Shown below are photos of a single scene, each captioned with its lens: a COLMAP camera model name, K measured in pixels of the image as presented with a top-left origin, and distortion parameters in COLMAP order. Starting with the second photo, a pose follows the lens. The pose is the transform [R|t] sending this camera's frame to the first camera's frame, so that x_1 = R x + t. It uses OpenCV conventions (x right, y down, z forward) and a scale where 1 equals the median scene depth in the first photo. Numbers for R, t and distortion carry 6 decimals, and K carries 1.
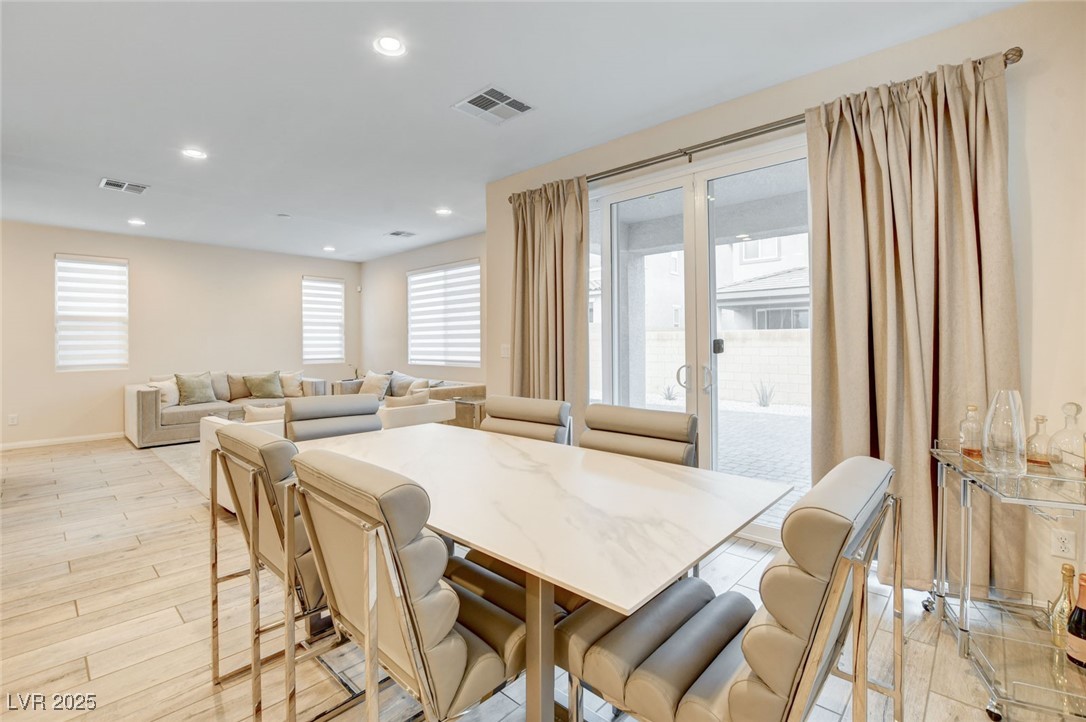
lens RADIAL K [[488.3, 0, 545.6], [0, 488.3, 341.8], [0, 0, 1]] dist [-0.032689, 0.000358]
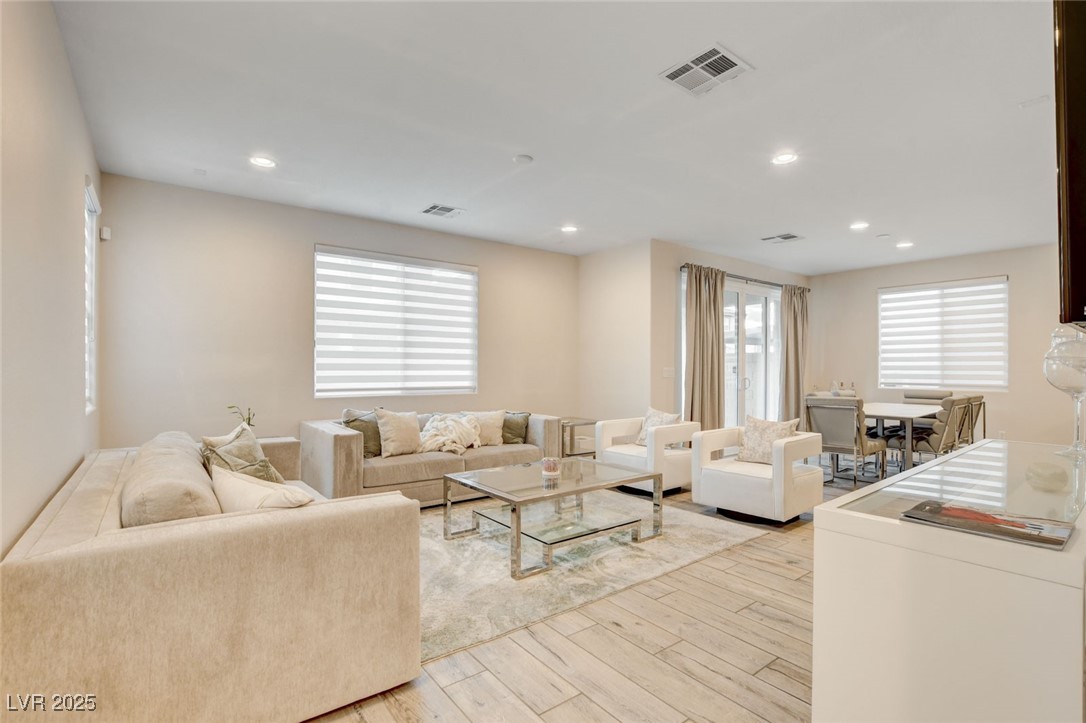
lens RADIAL K [[511.7, 0, 538.7], [0, 511.7, 370.3], [0, 0, 1]] dist [-0.026211, 0.001040]
pose [[0.173176, 0.000656, 0.984891, -1.092197], [-0.008225, 0.999966, 0.000781, 0.010407], [-0.984857, -0.008236, 0.173175, 0.793299]]
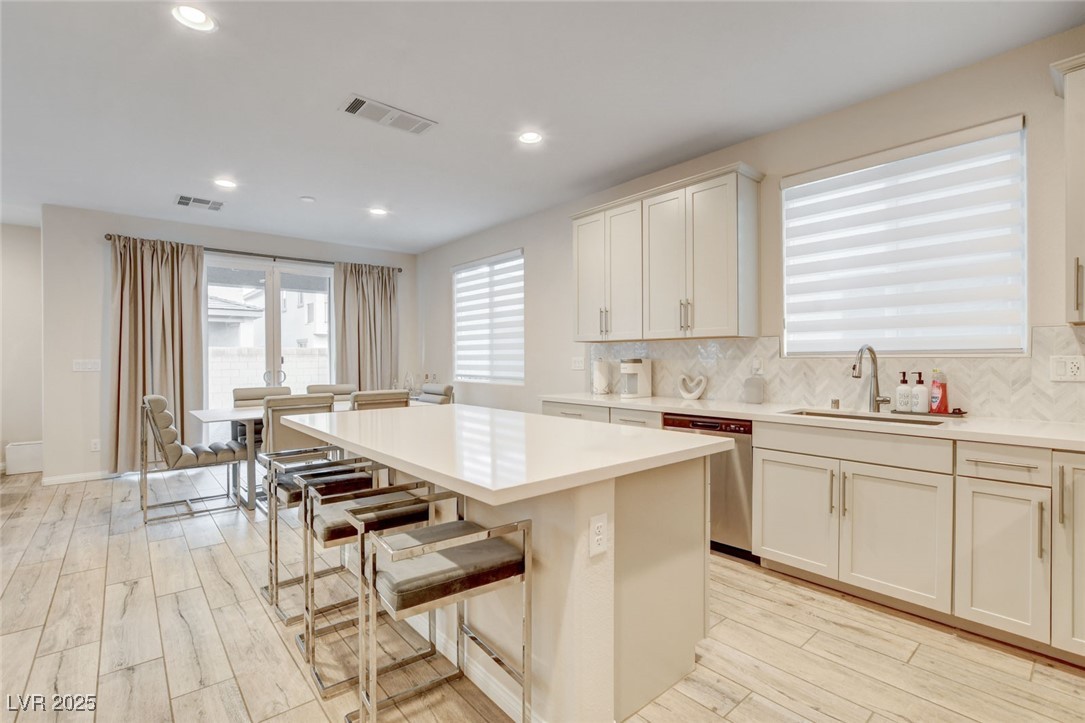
lens RADIAL K [[497.0, 0, 541.6], [0, 497.0, 359.1], [0, 0, 1]] dist [-0.043718, 0.015807]
pose [[0.114734, 0.000701, 0.993396, -0.761549], [-0.001653, 0.999999, -0.000515, 0.002037], [-0.993395, -0.001583, 0.114735, -0.122625]]
